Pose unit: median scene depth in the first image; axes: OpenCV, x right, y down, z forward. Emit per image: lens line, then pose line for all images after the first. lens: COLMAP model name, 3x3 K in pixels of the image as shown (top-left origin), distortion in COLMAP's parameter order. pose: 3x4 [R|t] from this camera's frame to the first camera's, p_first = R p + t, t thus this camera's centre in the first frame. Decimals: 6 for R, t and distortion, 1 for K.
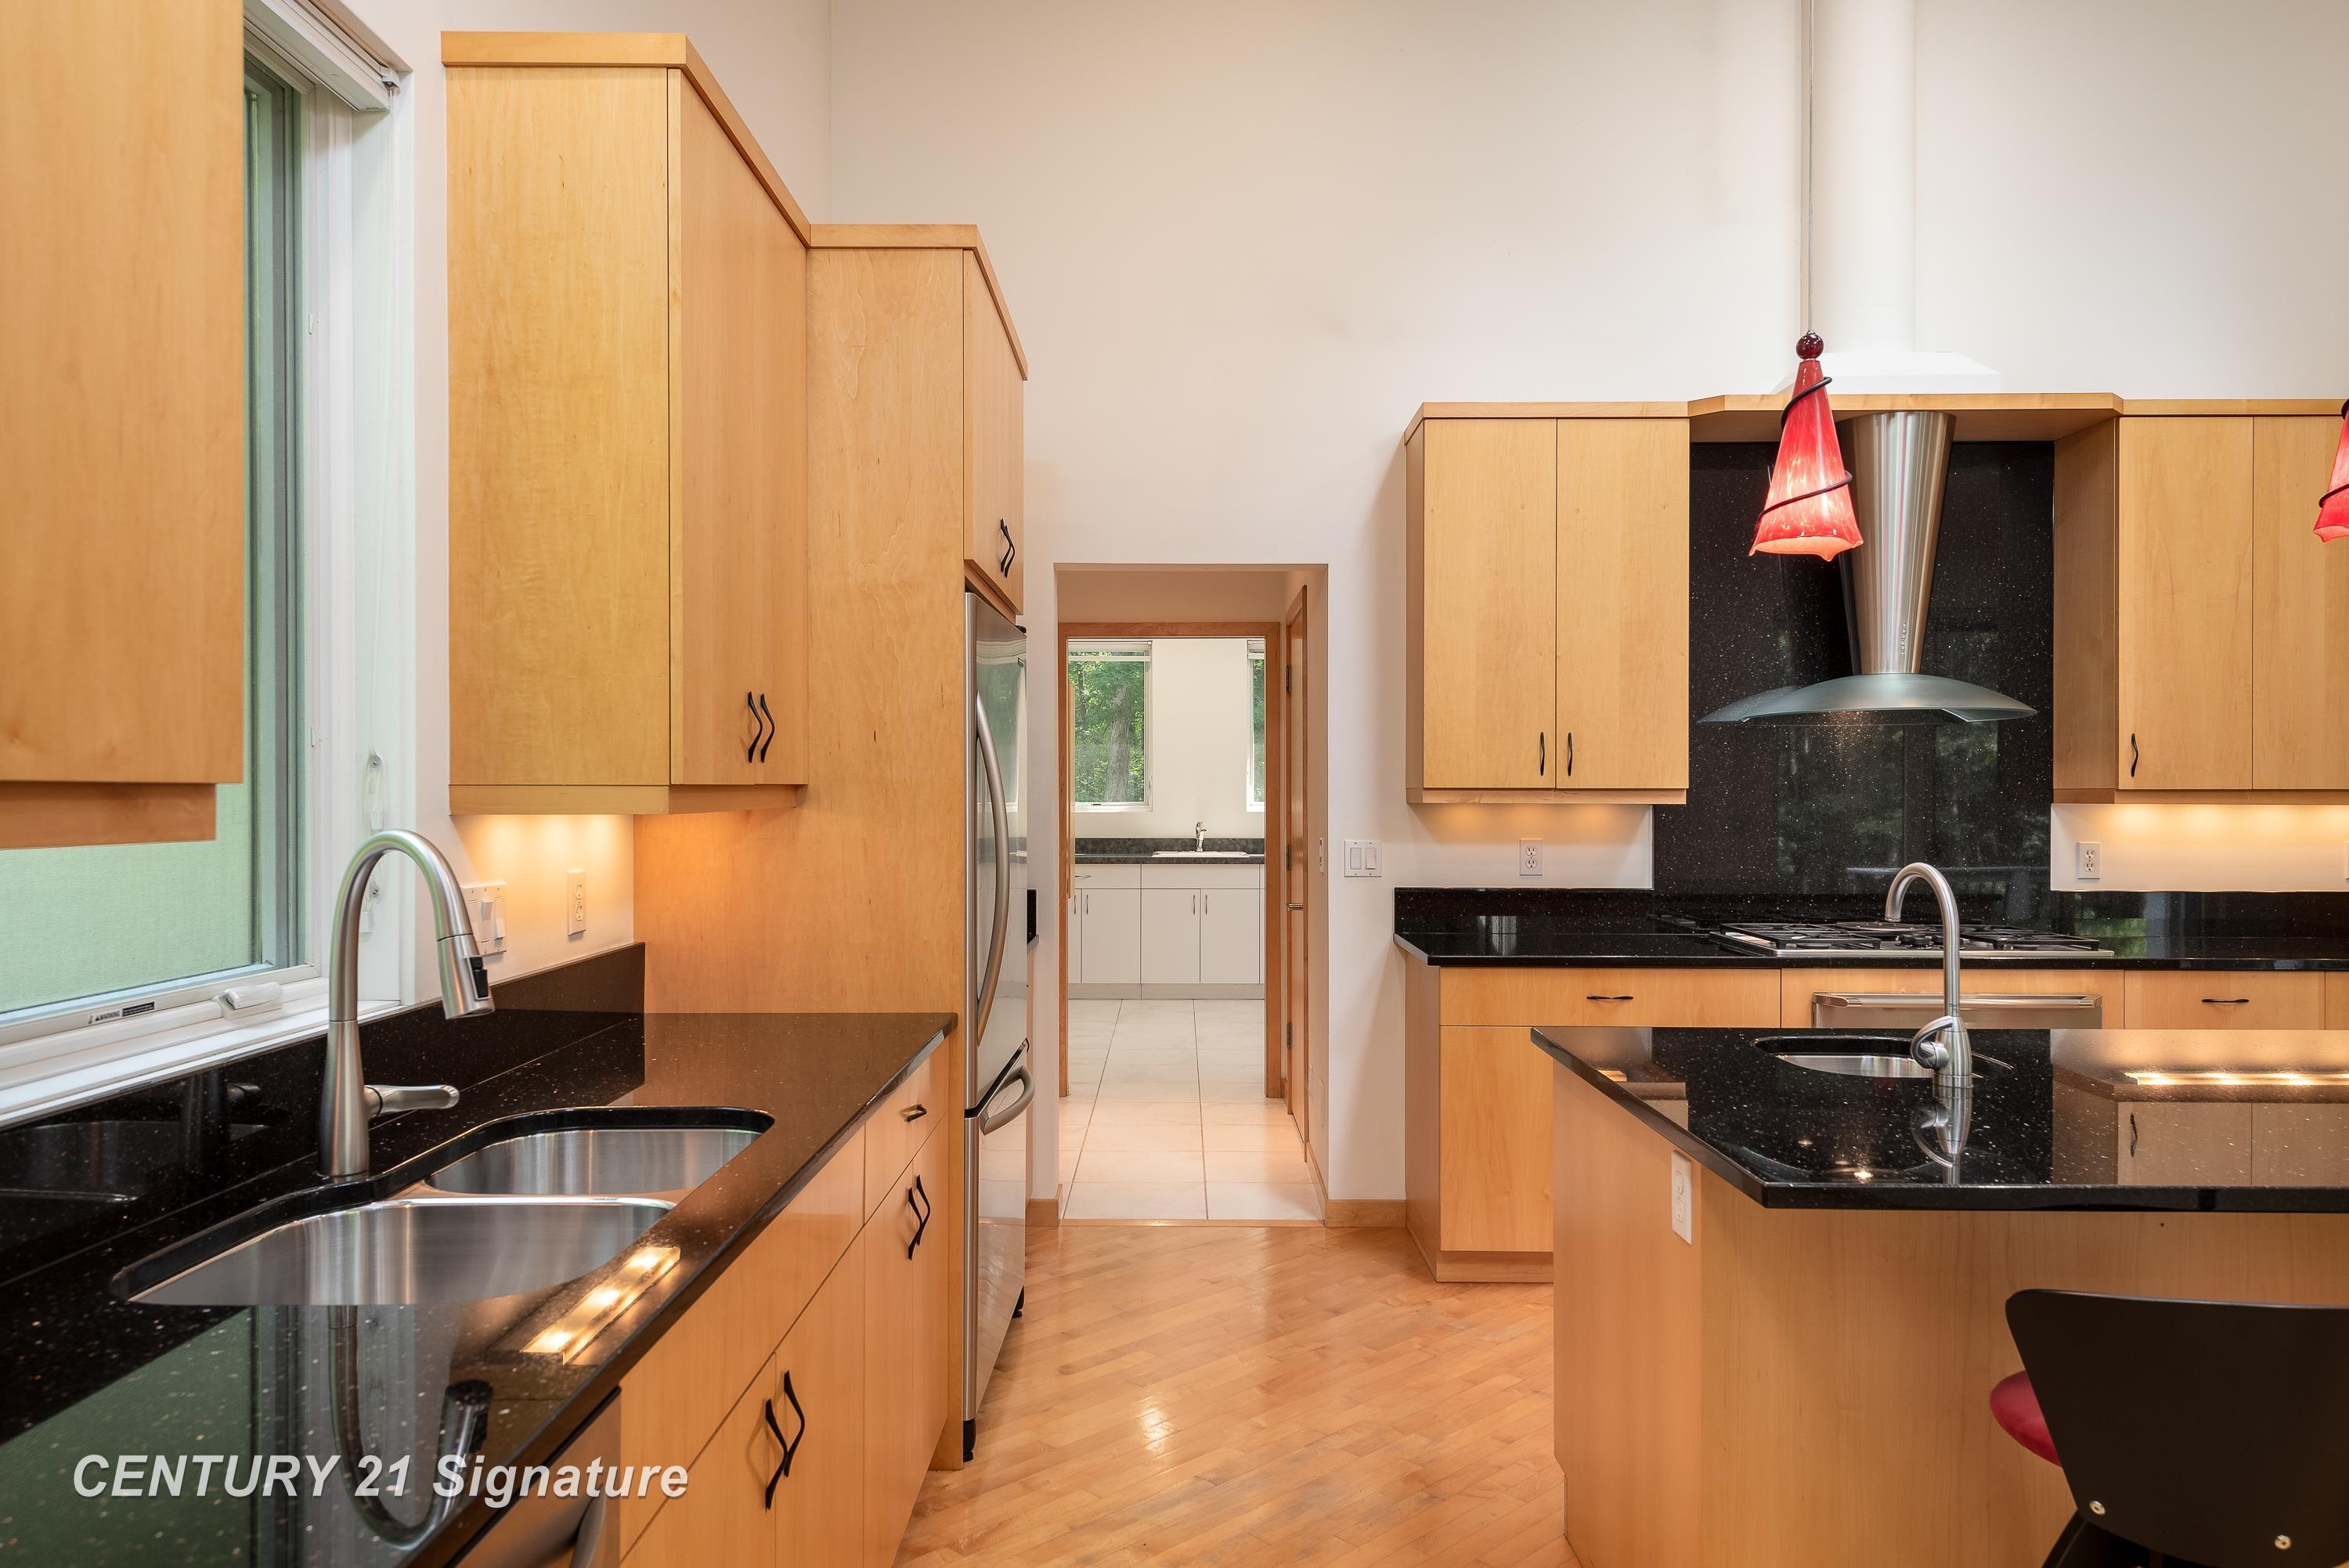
lens RADIAL K [[991.6, 0, 1175.7], [0, 991.6, 820.2], [0, 0, 1]] dist [-0.002675, -0.000801]
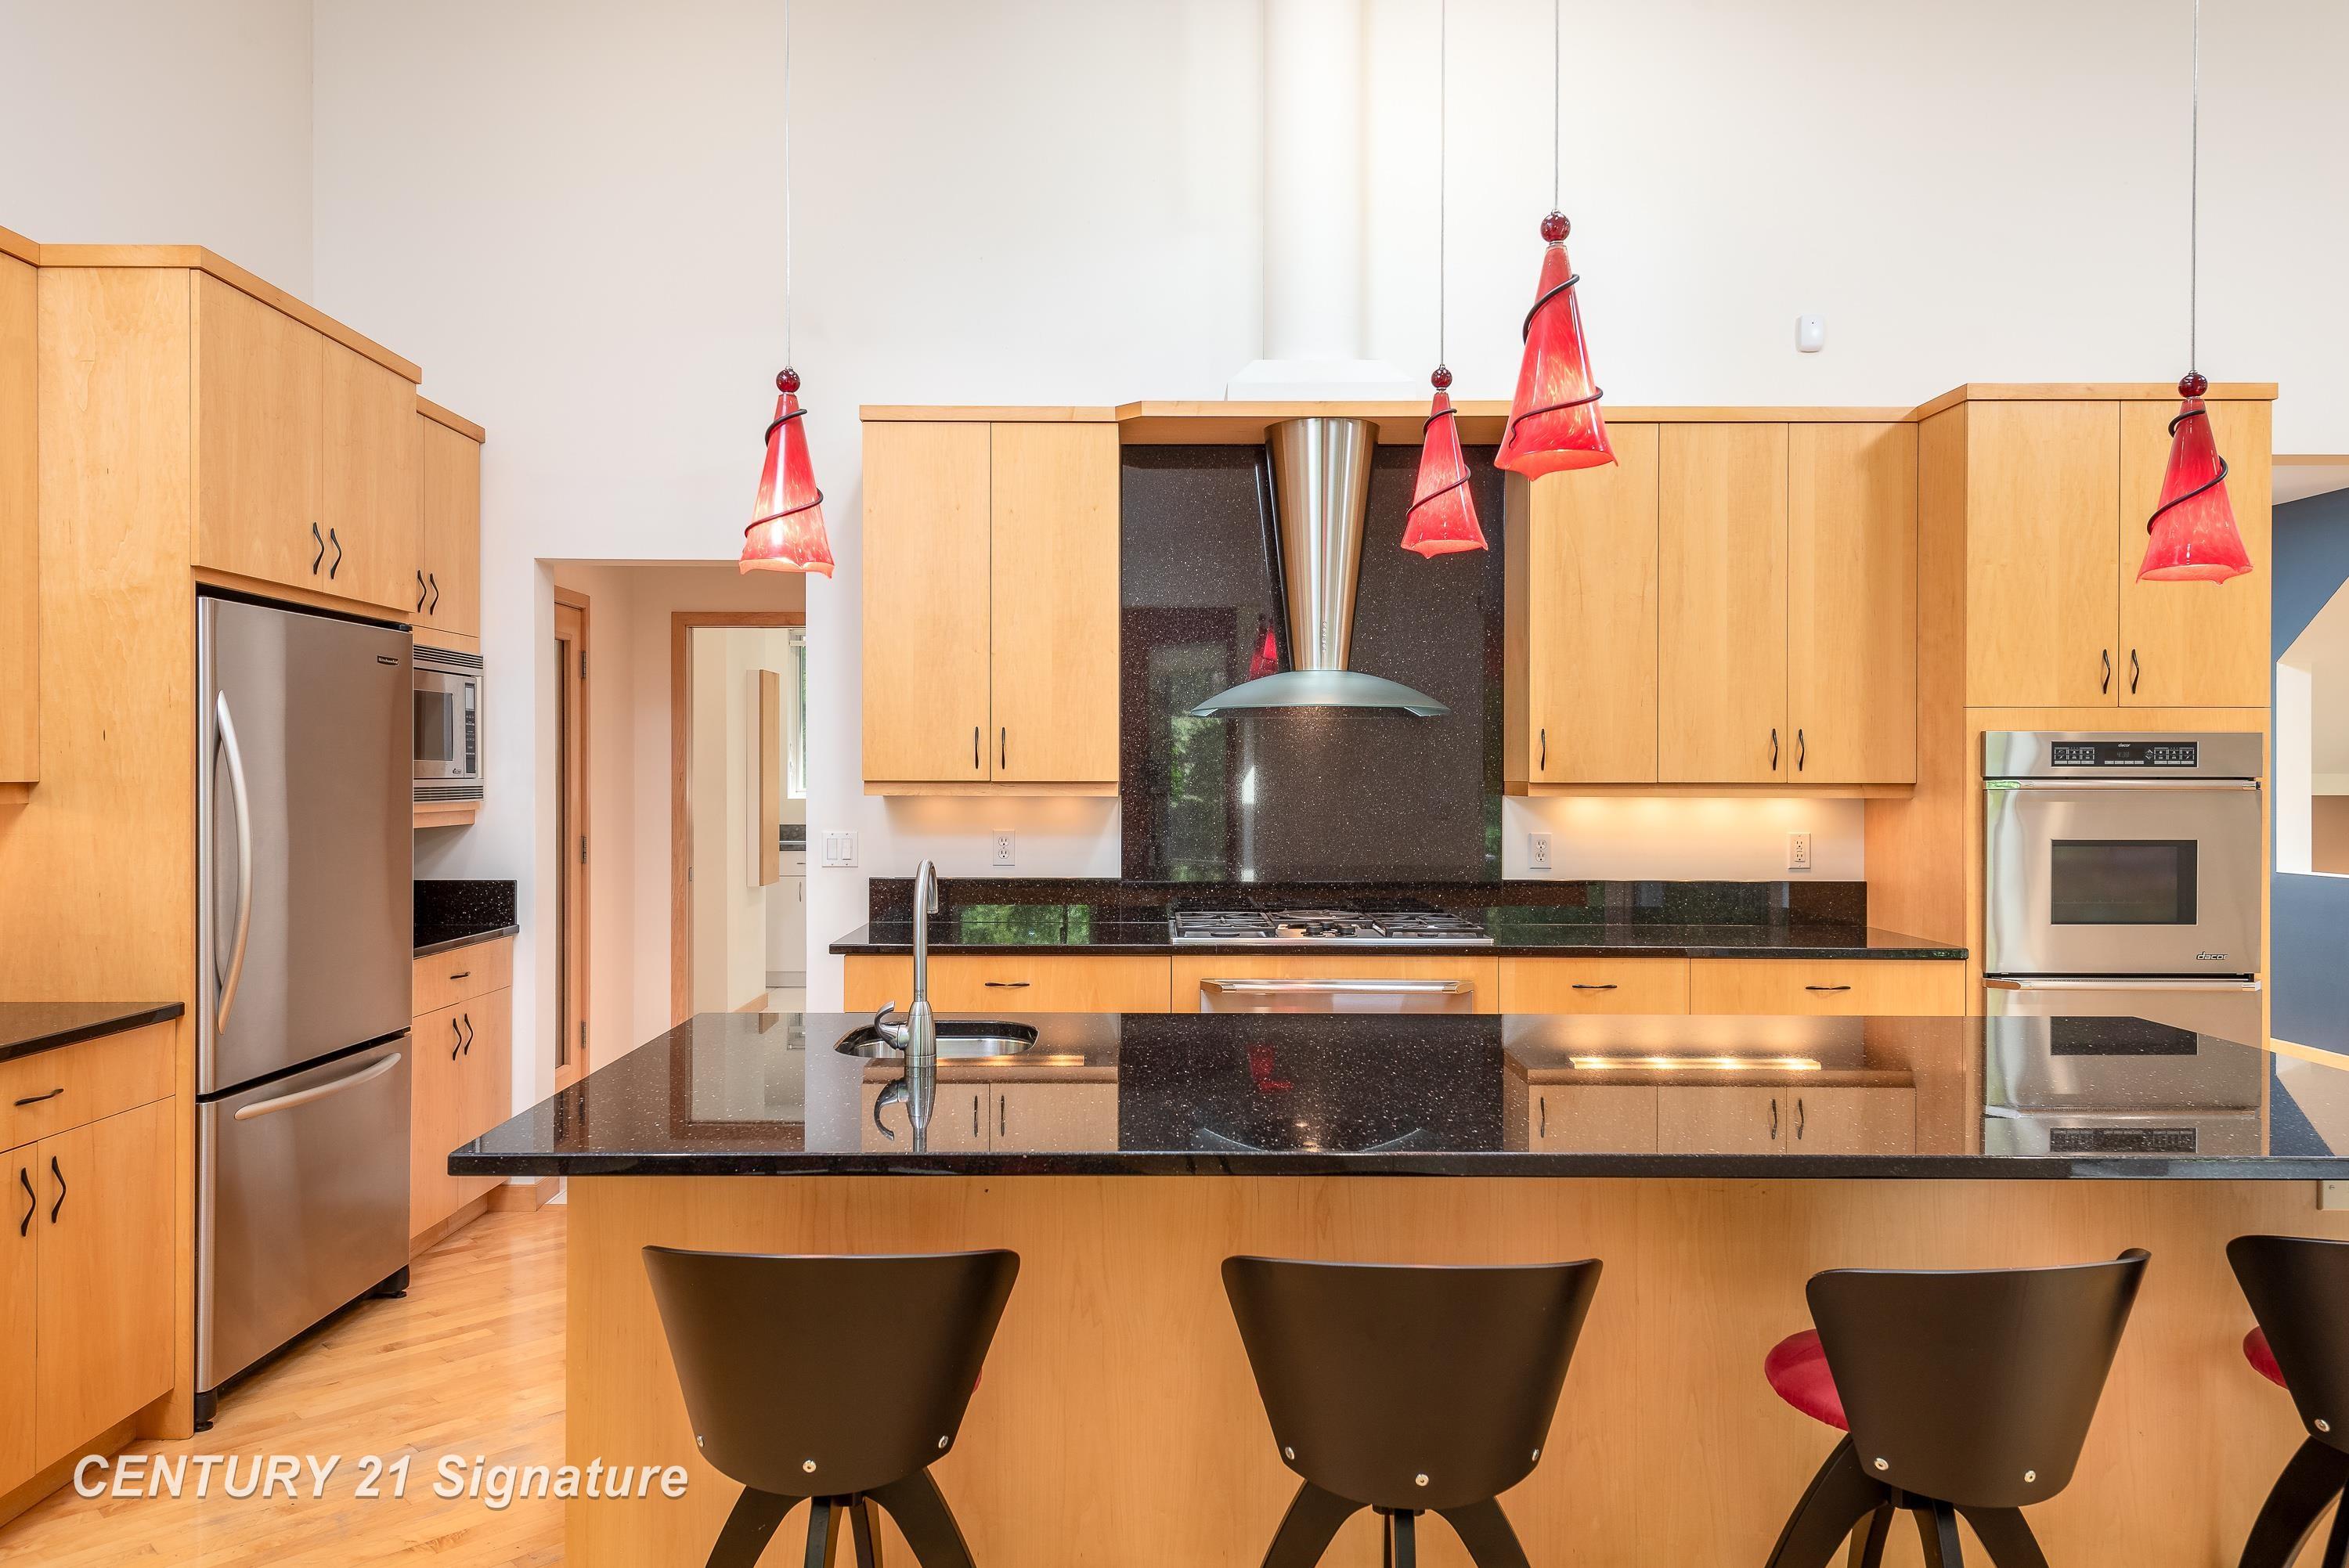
lens RADIAL K [[1015.7, 0, 1168.1], [0, 1015.7, 800.8], [0, 0, 1]] dist [0.000256, -0.000090]
pose [[0.999914, 0.000128, 0.013144, 0.555934], [-0.000094, 0.999997, -0.002607, -0.009142], [-0.013144, 0.002605, 0.999910, -0.056853]]
